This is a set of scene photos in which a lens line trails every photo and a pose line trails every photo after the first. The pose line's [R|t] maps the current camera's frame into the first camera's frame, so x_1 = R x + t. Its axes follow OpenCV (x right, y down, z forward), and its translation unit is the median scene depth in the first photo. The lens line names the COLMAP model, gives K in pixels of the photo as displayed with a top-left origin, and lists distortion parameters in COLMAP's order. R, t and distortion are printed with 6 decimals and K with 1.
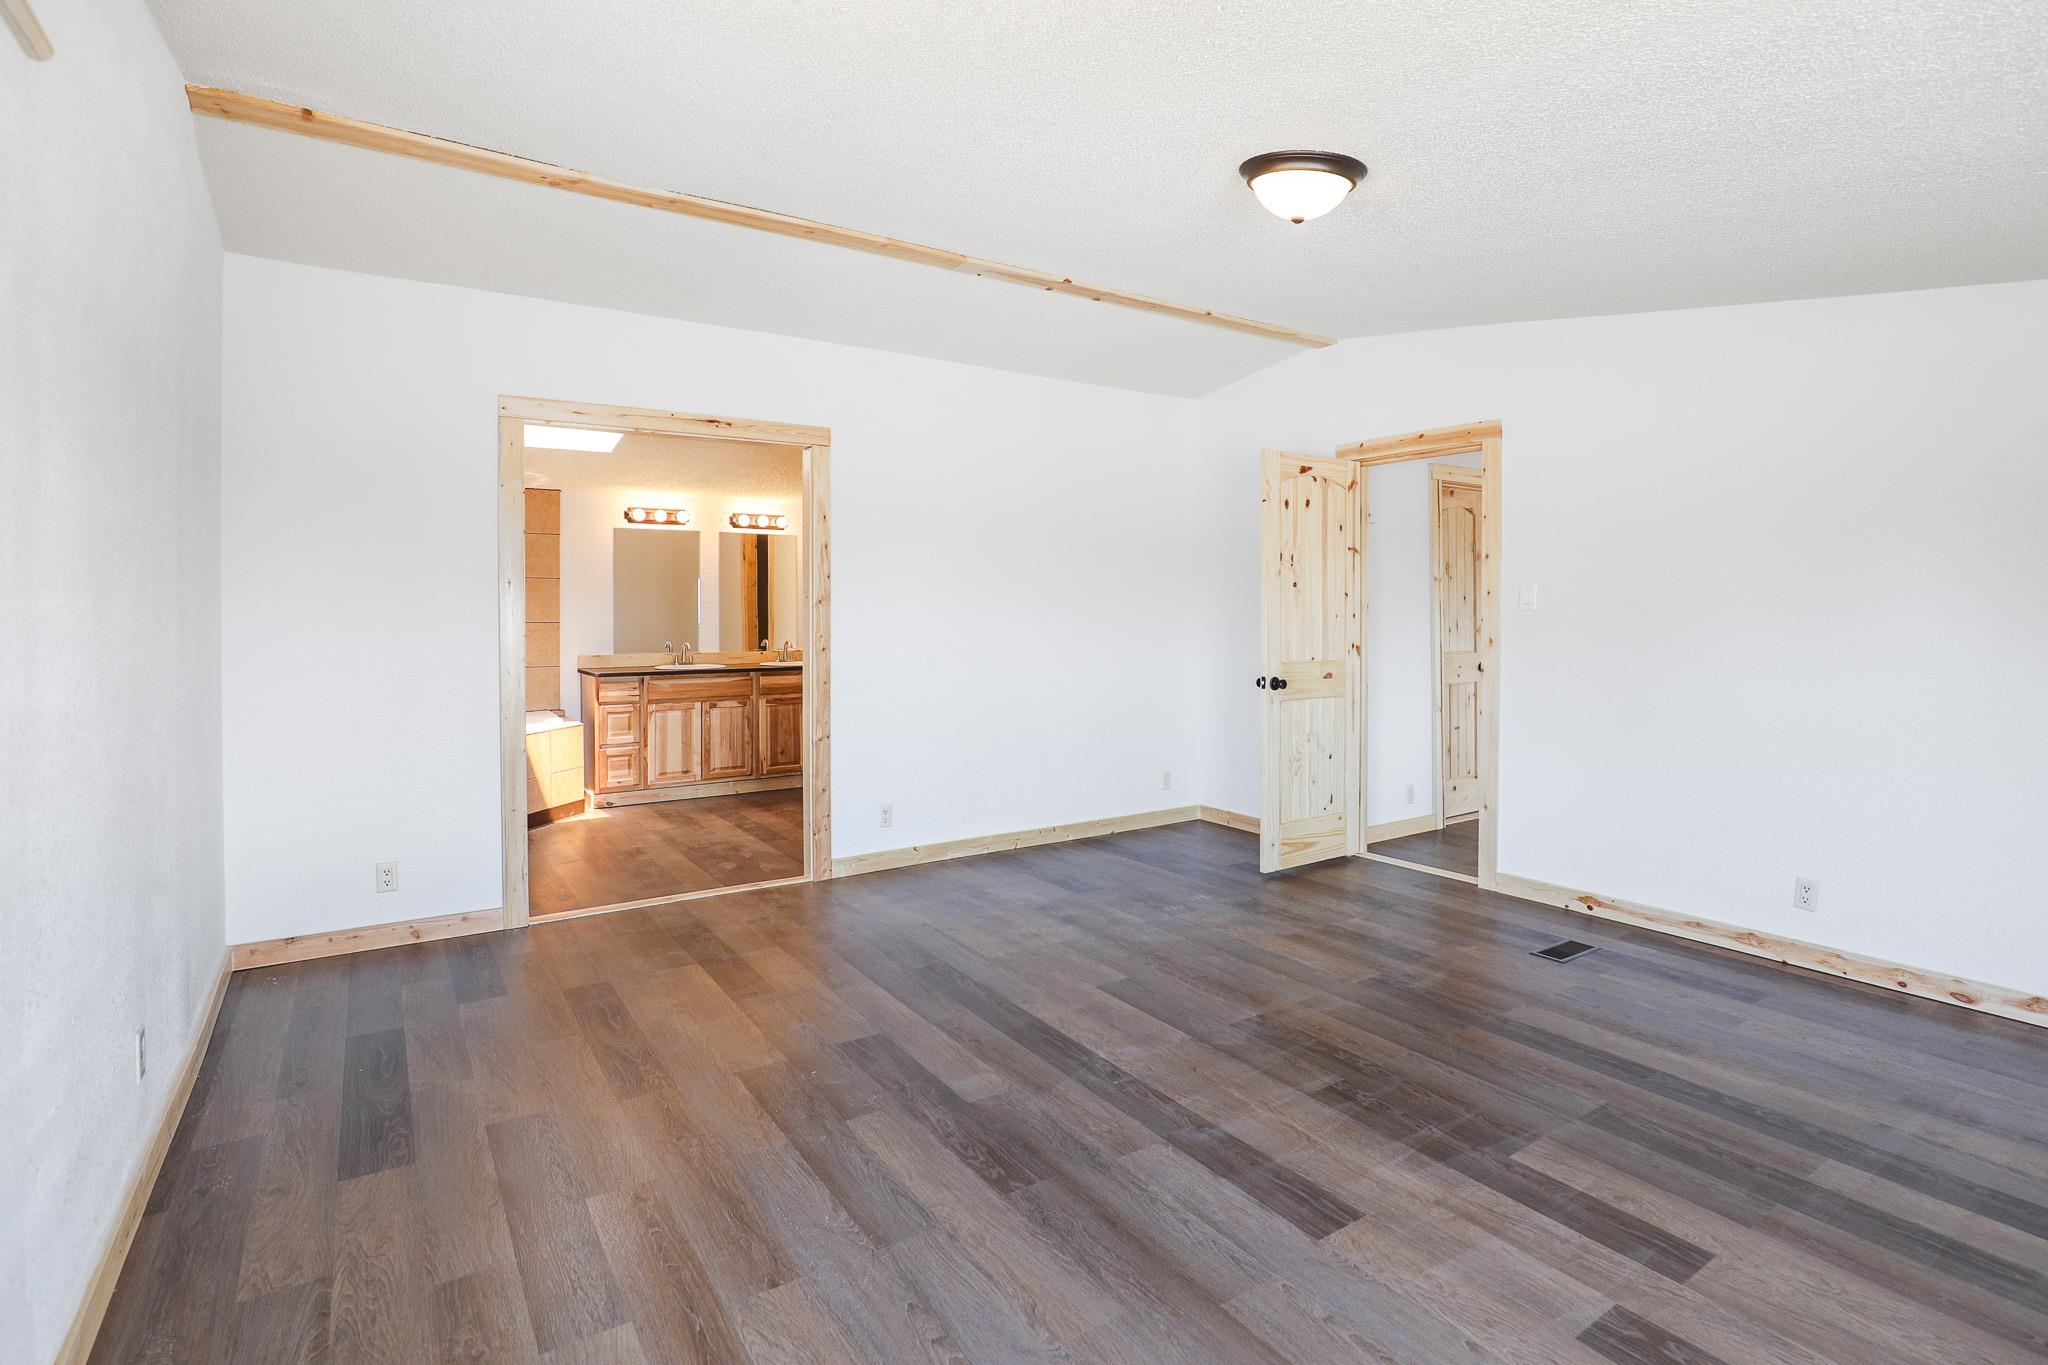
lens RADIAL K [[985.9, 0, 1021.6], [0, 985.9, 618.8], [0, 0, 1]] dist [-0.024373, 0.000166]
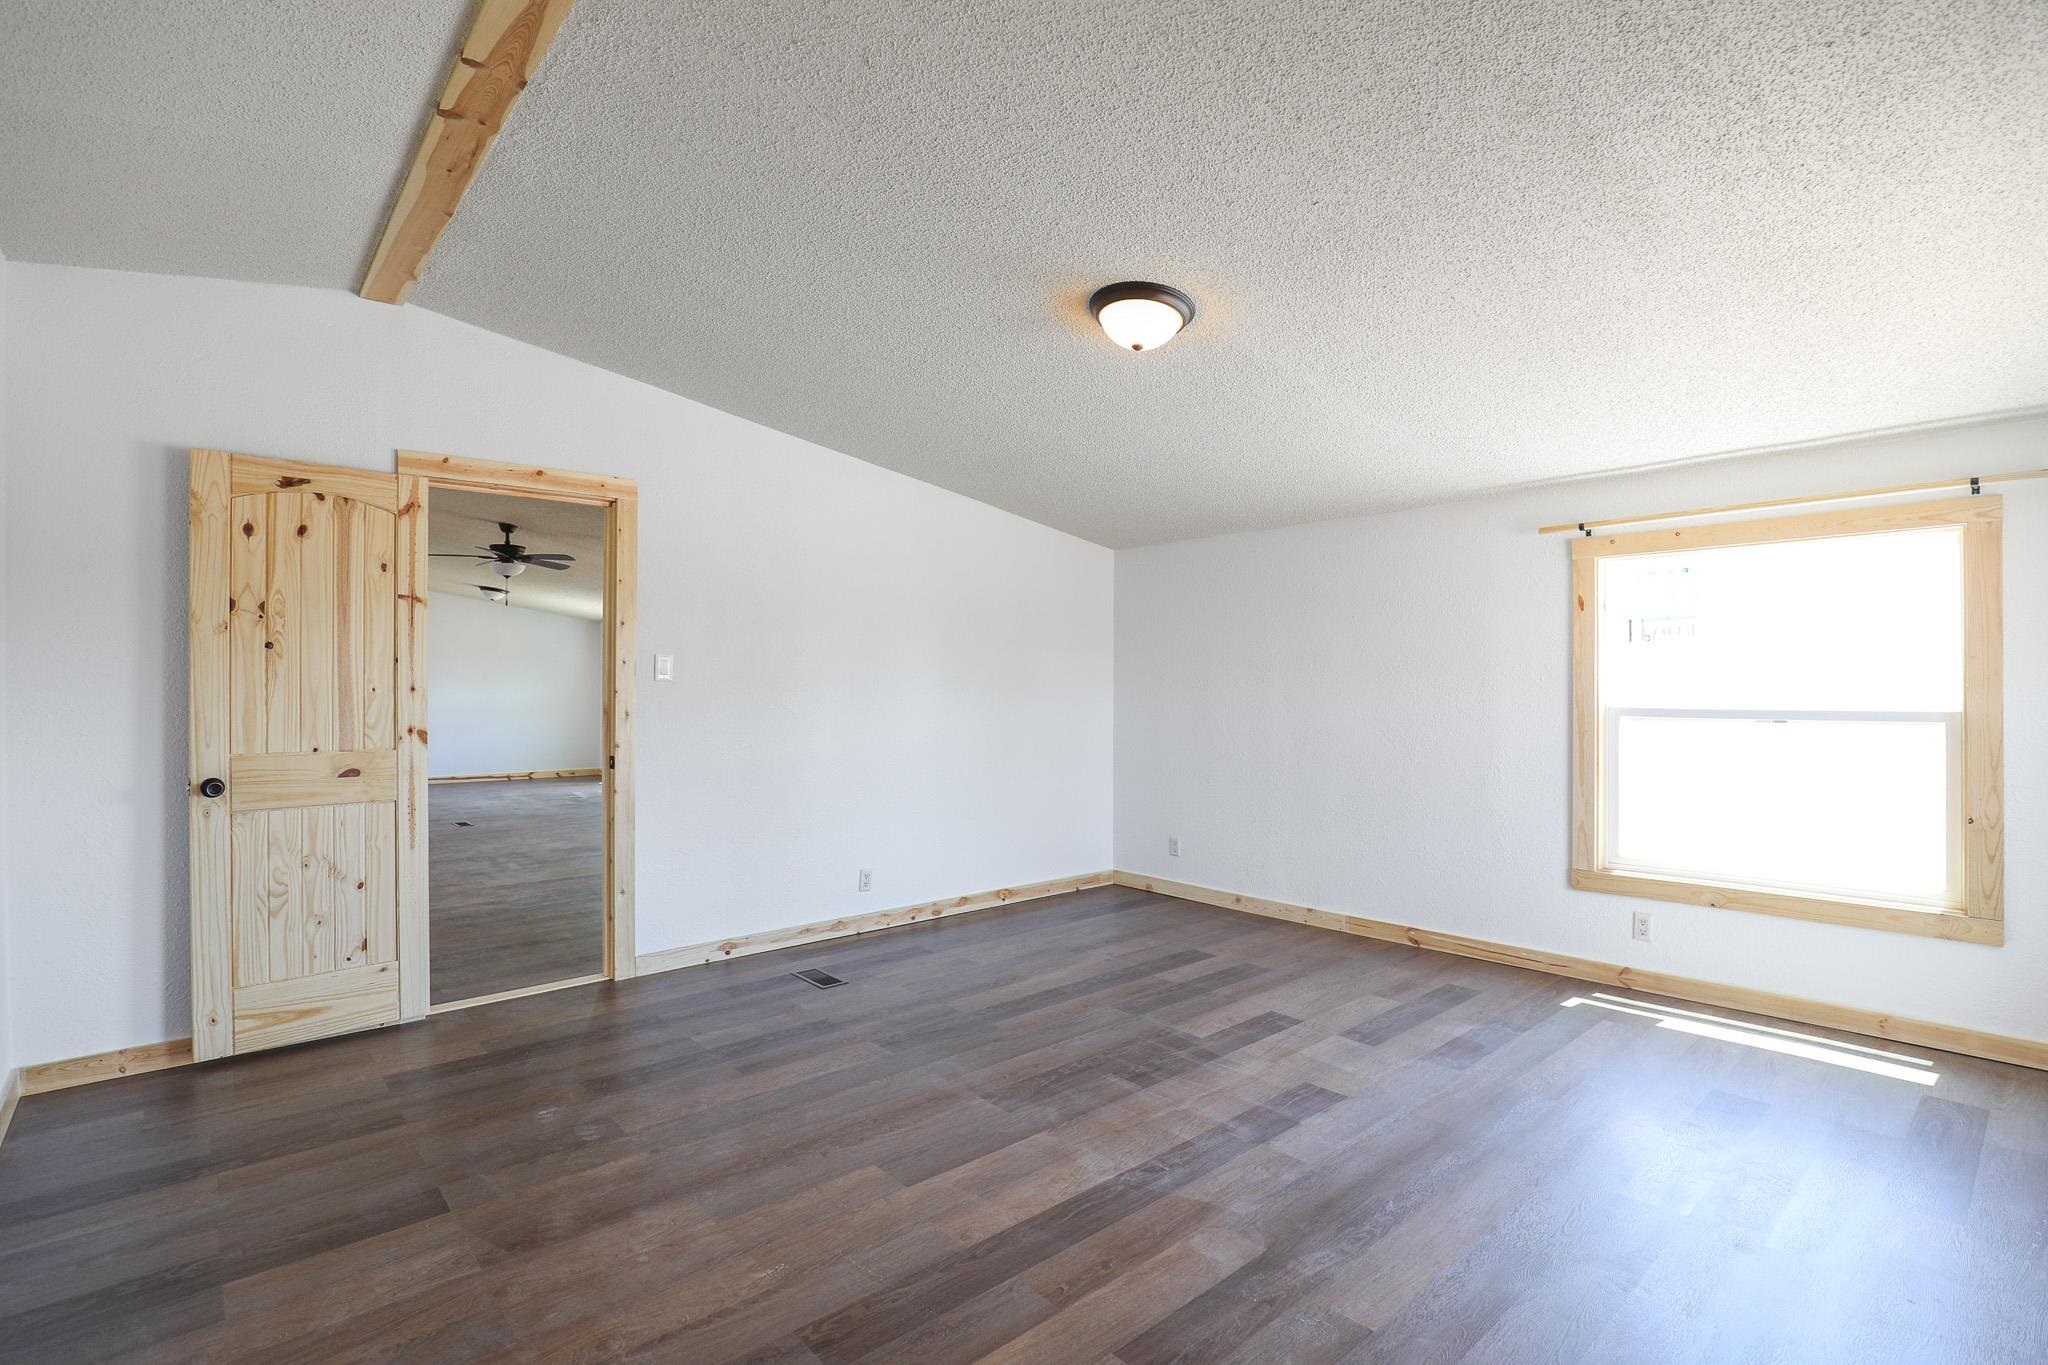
lens RADIAL K [[935.6, 0, 1032.7], [0, 935.6, 680.6], [0, 0, 1]] dist [-0.029341, 0.001155]
pose [[-0.118728, -0.002502, 0.992924, -0.805890], [0.009871, 0.999944, 0.003700, -0.022157], [-0.992878, 0.010240, -0.118697, 1.230005]]
